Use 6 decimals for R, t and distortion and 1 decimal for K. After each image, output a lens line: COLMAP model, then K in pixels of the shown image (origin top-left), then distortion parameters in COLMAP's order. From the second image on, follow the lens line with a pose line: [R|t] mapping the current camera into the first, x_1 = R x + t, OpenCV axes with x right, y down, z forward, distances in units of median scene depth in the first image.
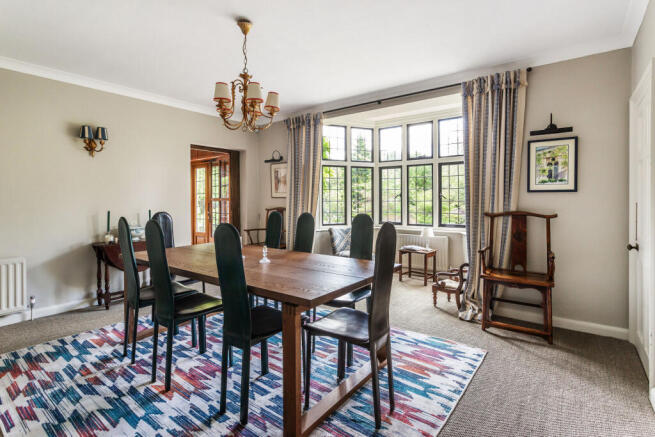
lens RADIAL K [[321.1, 0, 330.4], [0, 321.1, 202.5], [0, 0, 1]] dist [0.013563, -0.000070]
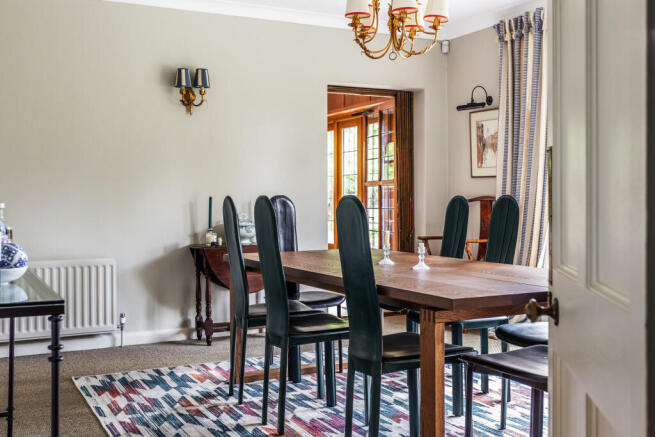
lens RADIAL K [[753.6, 0, 327.7], [0, 753.6, 217.2], [0, 0, 1]] dist [0.035328, 0.000000]
pose [[0.903481, 0.009698, -0.428518, 0.204031], [-0.004676, 0.999908, 0.012771, 0.053532], [0.428602, -0.009535, 0.903443, -0.310356]]
